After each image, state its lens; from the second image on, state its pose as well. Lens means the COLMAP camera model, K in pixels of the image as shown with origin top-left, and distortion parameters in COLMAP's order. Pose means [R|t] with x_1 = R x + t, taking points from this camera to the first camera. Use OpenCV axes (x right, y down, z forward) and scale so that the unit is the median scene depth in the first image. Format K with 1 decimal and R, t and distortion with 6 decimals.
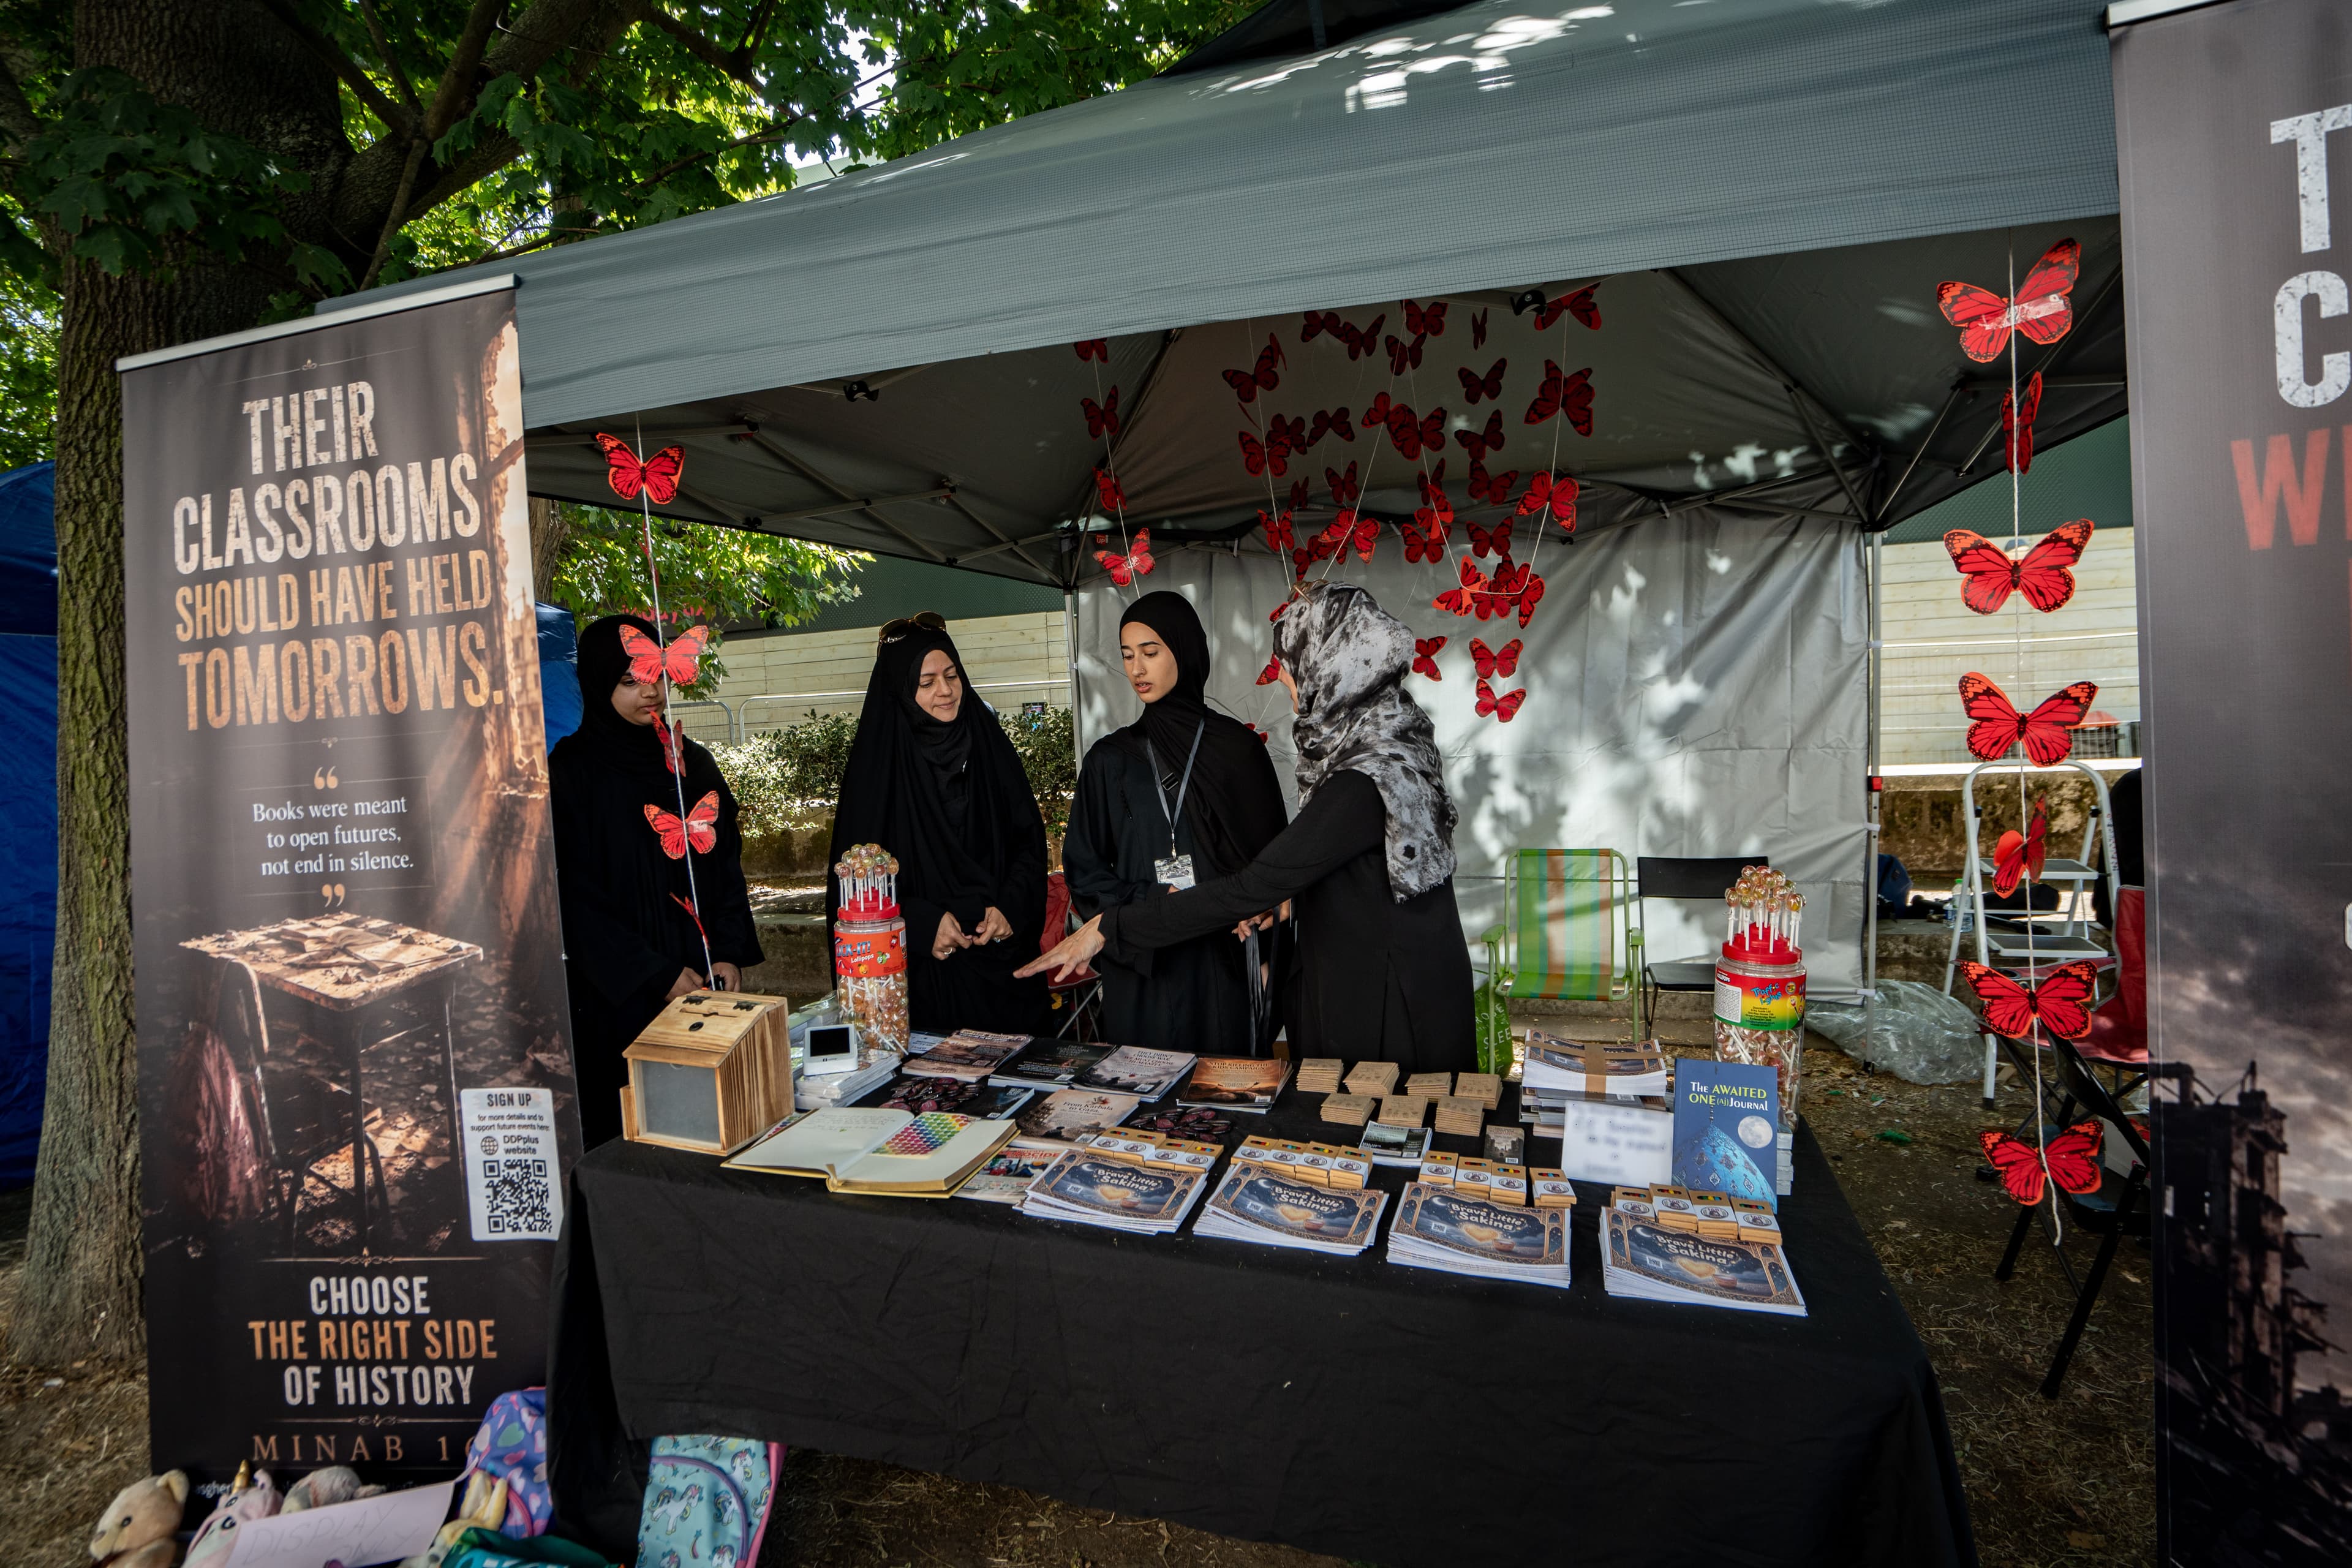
lens RADIAL K [[1150.8, 0, 1187.1], [0, 1150.8, 779.4], [0, 0, 1]] dist [-0.039464, 0.010501]
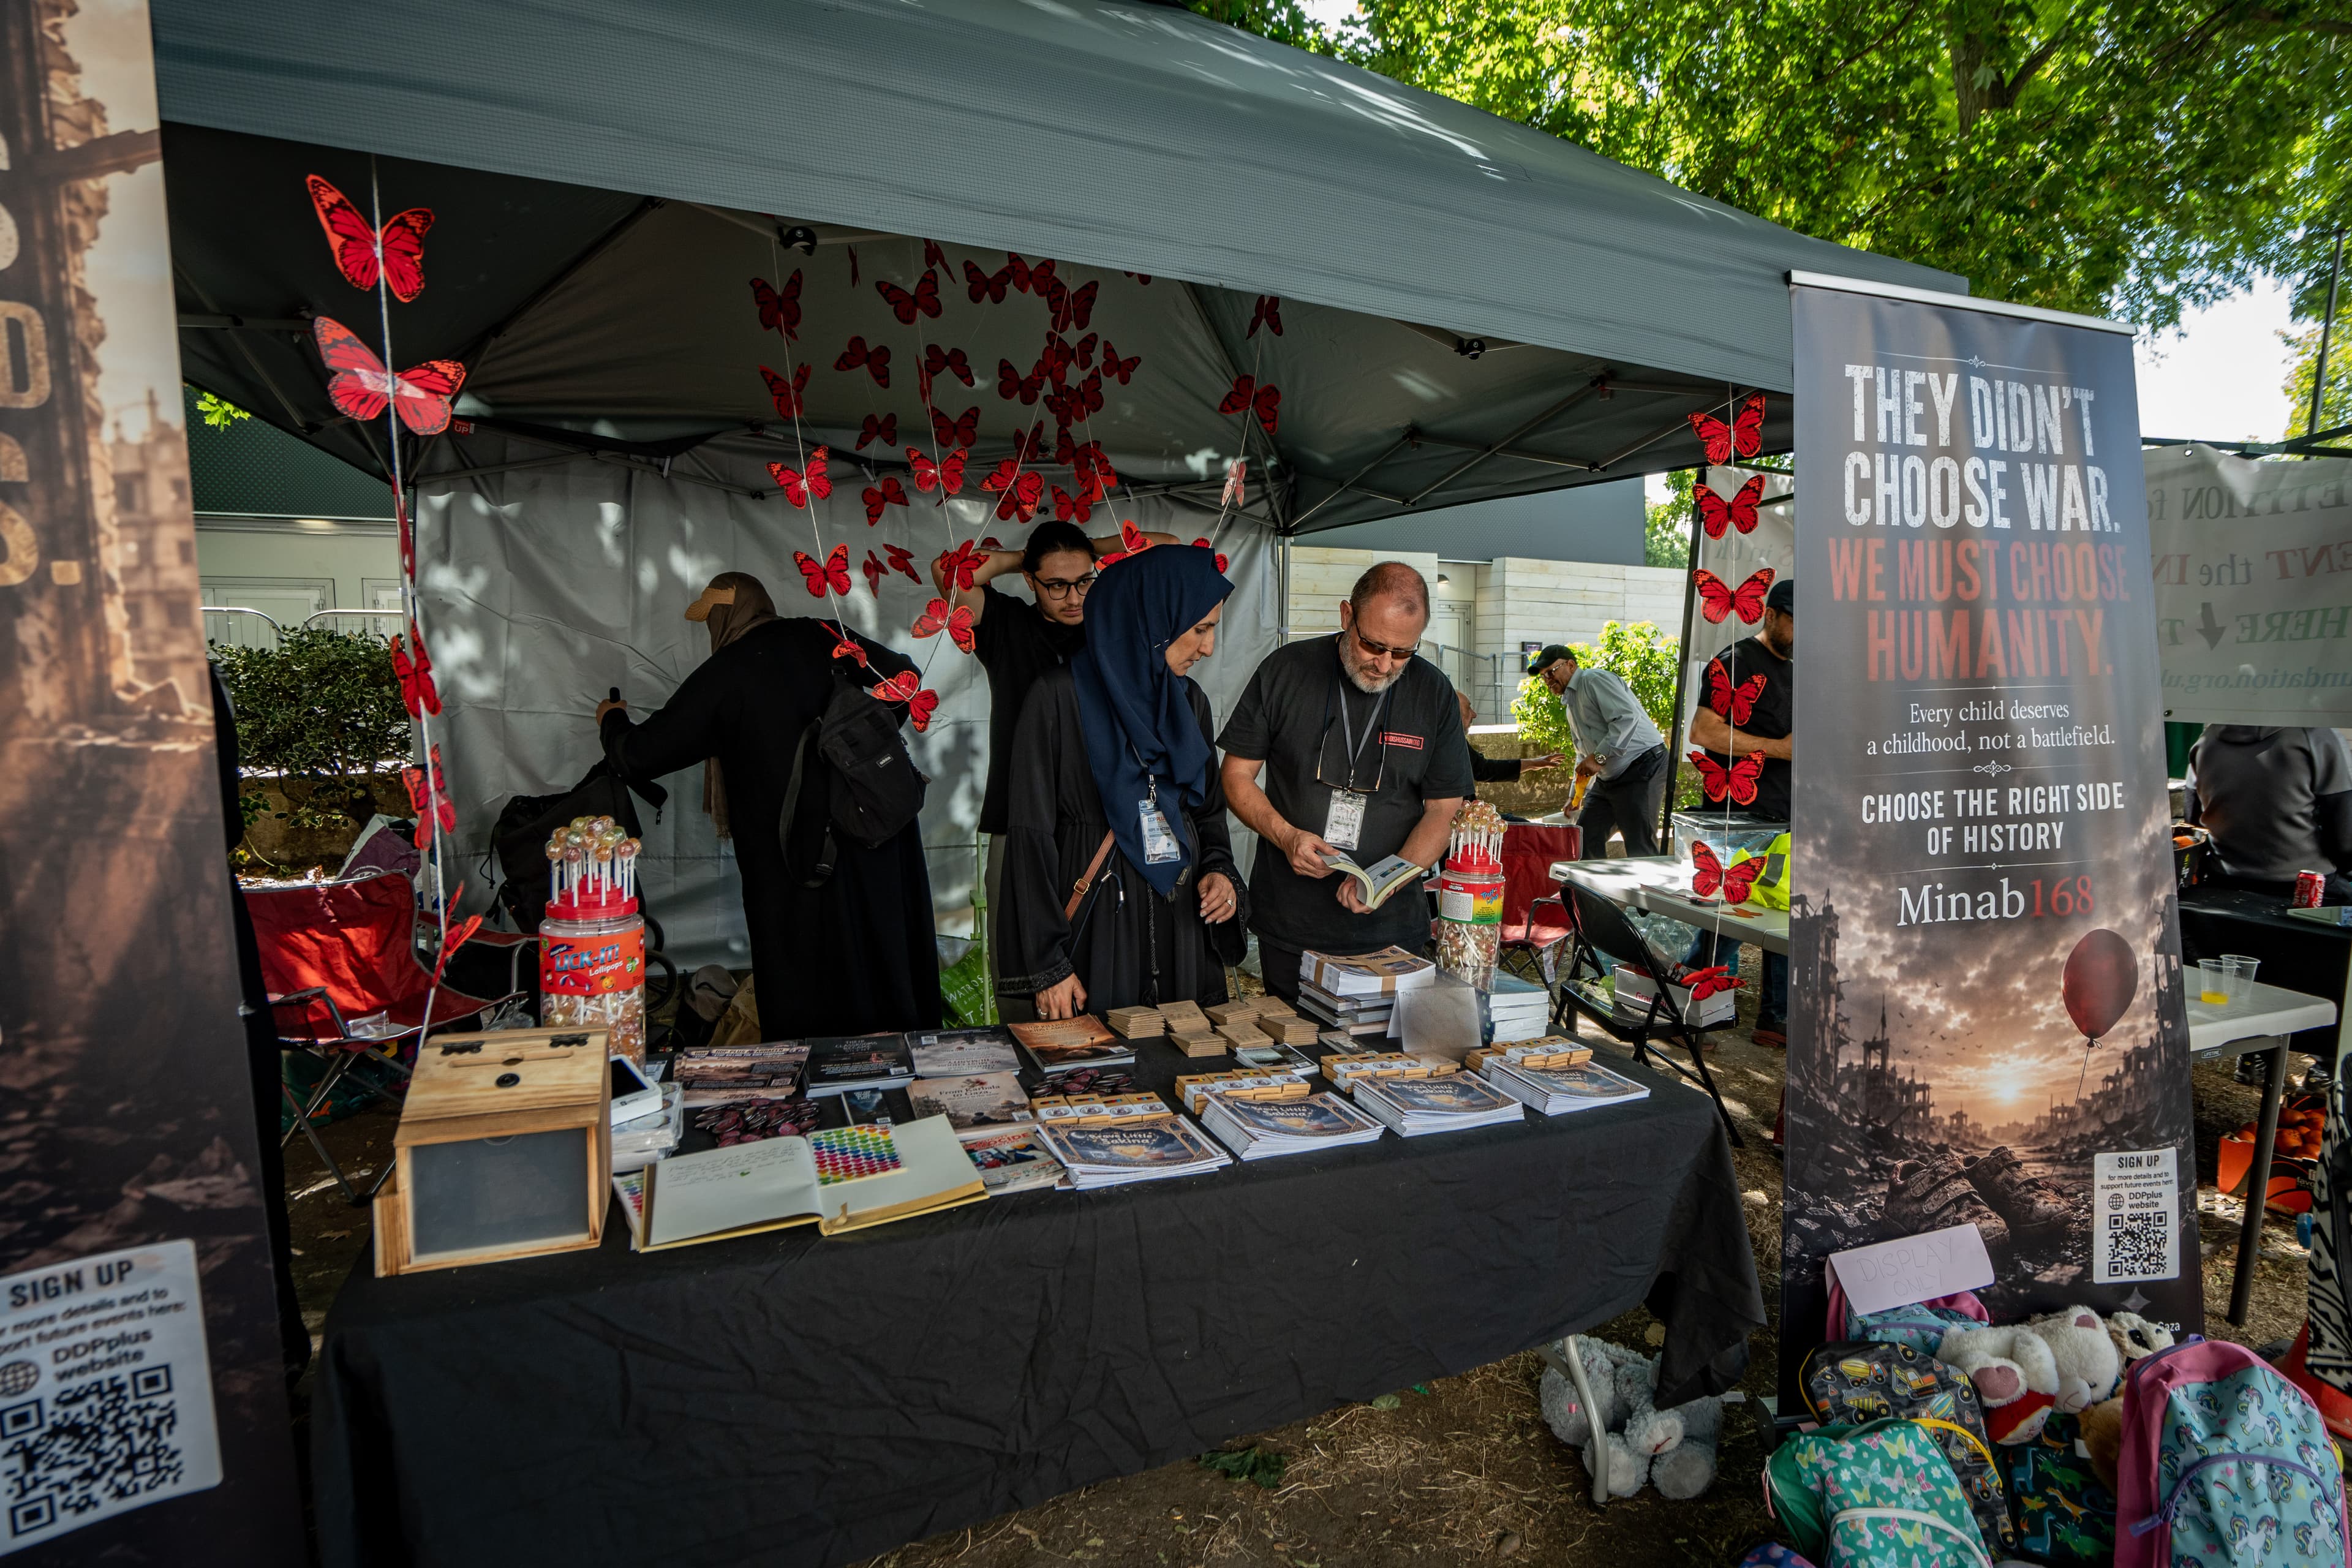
lens RADIAL K [[1200.2, 0, 1315.0], [0, 1200.2, 757.9], [0, 0, 1]] dist [-0.061498, 0.022268]
pose [[0.702305, -0.007221, 0.711839, -0.585782], [0.001957, 0.999964, 0.008213, 0.016403], [-0.711873, -0.004375, 0.702295, 0.157016]]
